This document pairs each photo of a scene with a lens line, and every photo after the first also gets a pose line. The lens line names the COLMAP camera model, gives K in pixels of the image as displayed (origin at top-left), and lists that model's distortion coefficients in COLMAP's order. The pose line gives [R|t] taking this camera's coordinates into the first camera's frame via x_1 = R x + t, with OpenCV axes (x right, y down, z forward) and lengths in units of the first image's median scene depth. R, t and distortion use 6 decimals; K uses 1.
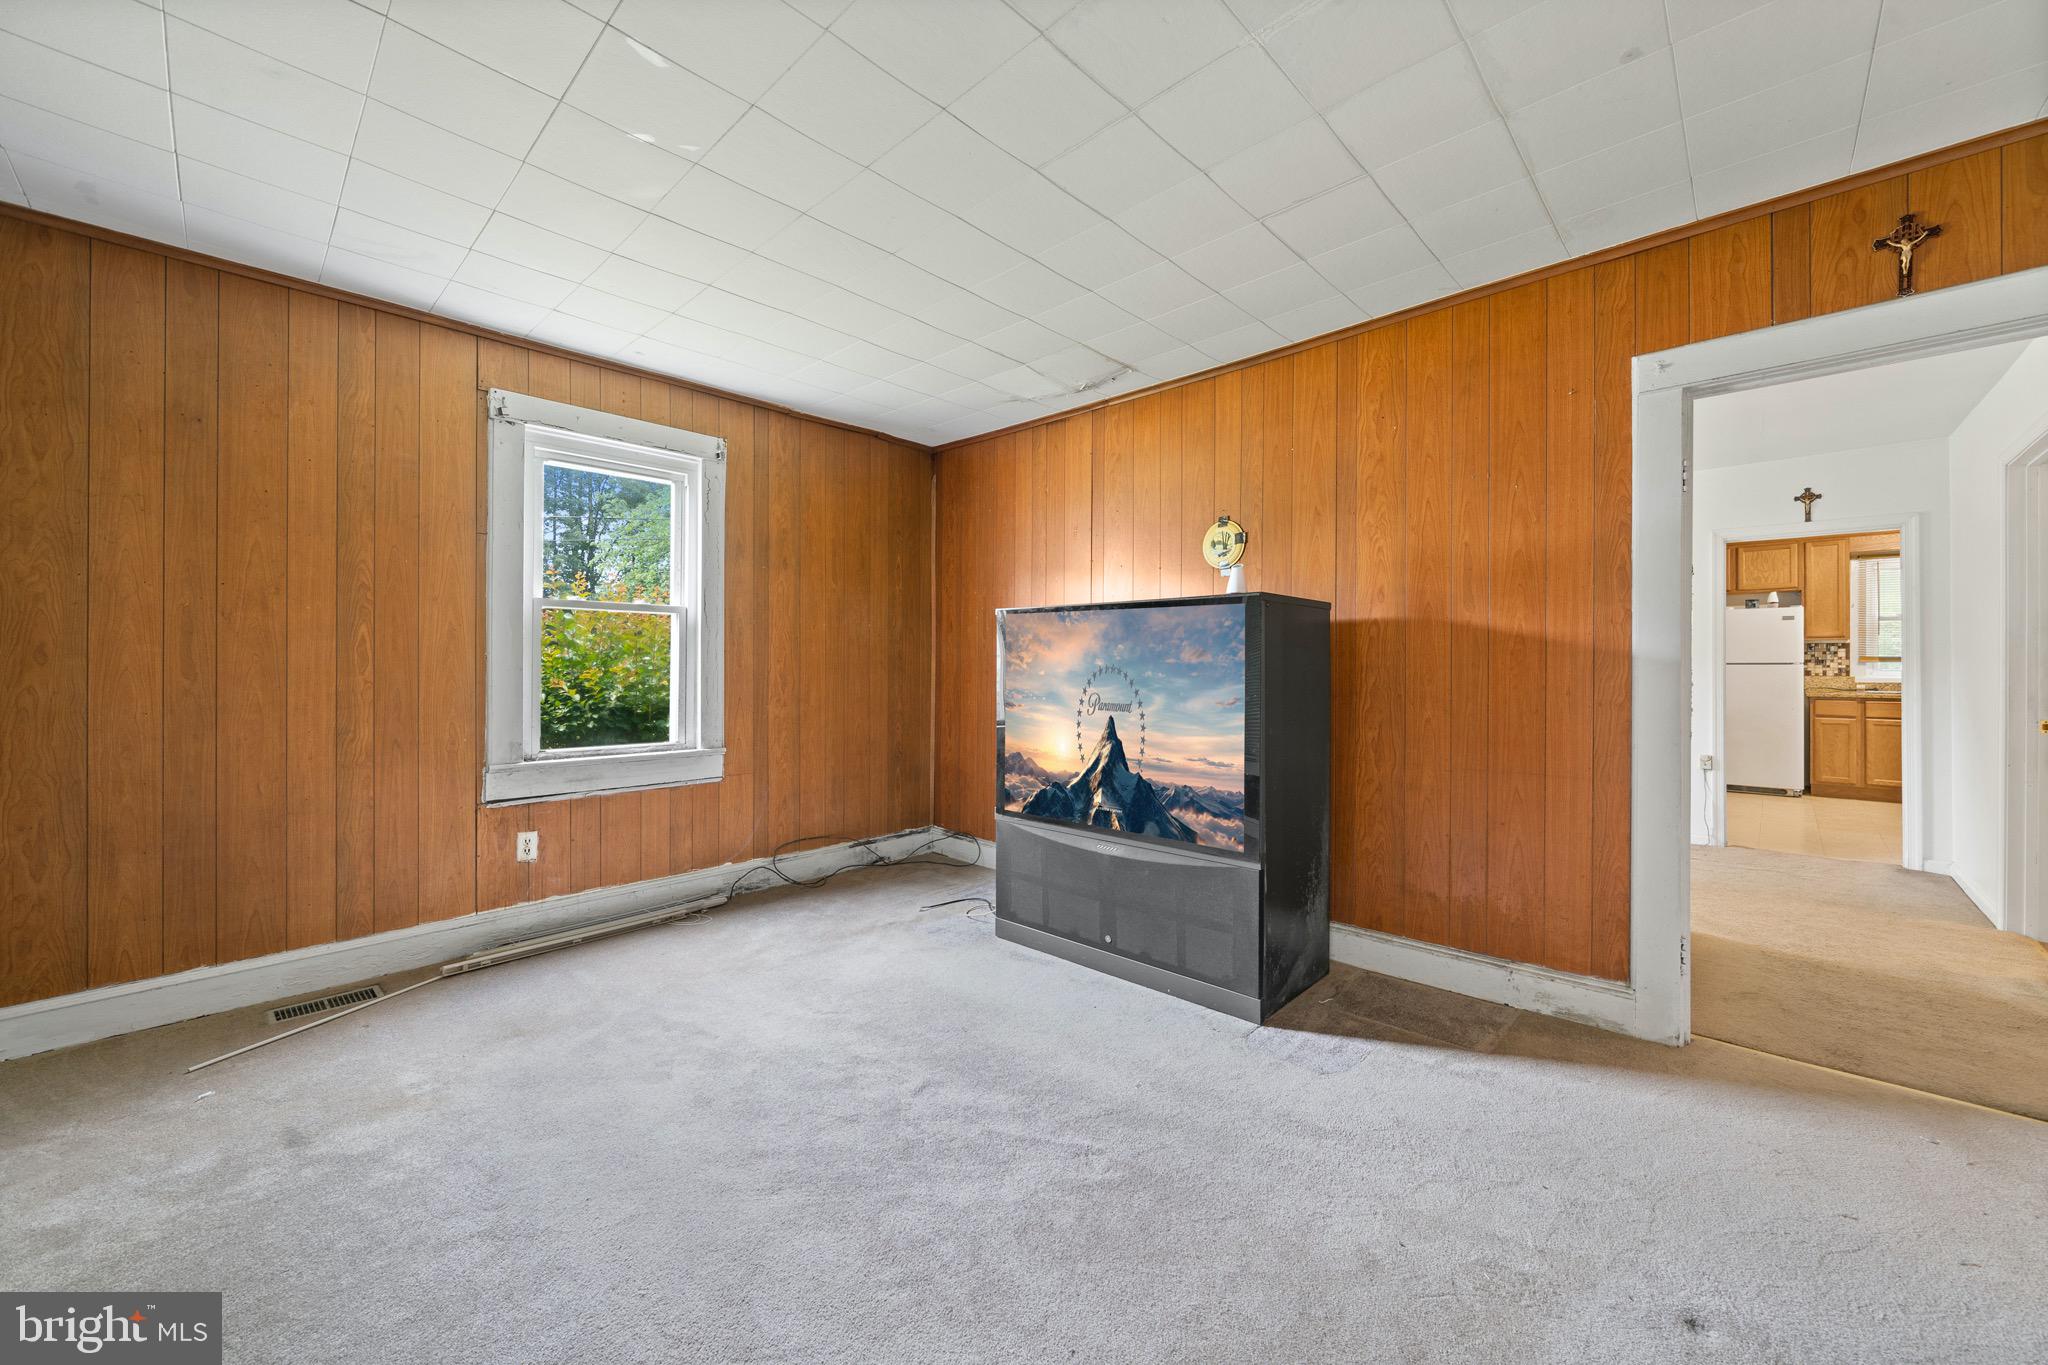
lens RADIAL K [[784.1, 0, 1032.8], [0, 784.1, 660.1], [0, 0, 1]] dist [0.008982, -0.001795]
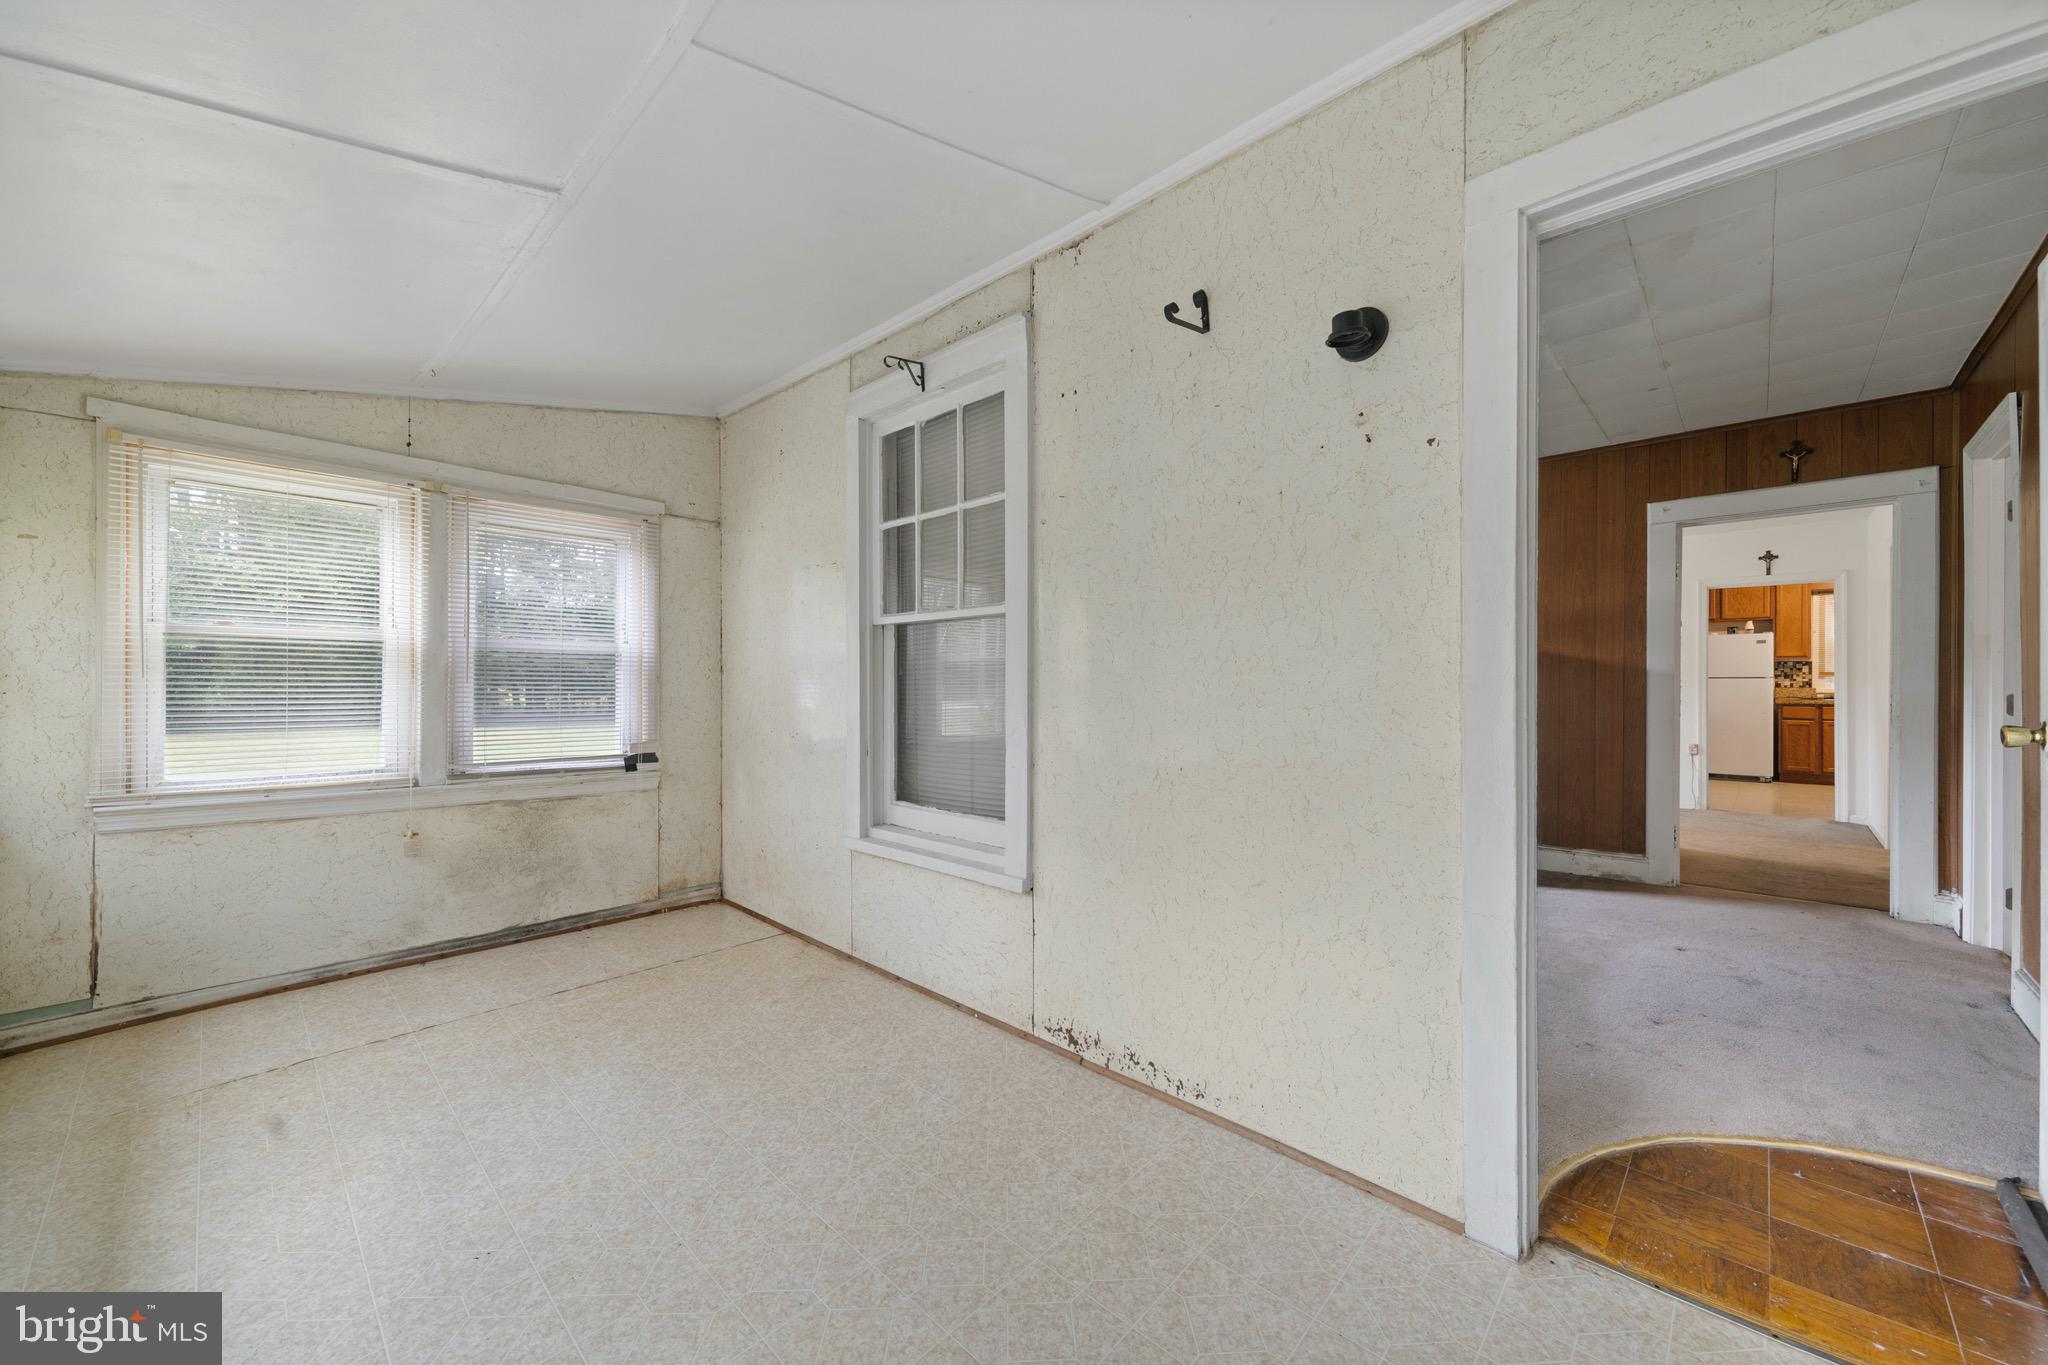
lens RADIAL K [[784.1, 0, 992.5], [0, 784.1, 687.6], [0, 0, 1]] dist [0.008982, -0.001795]
pose [[0.999689, -0.003321, -0.024726, -0.563330], [0.003571, 0.999943, 0.010058, 0.007110], [0.024692, -0.010144, 0.999644, -0.683749]]
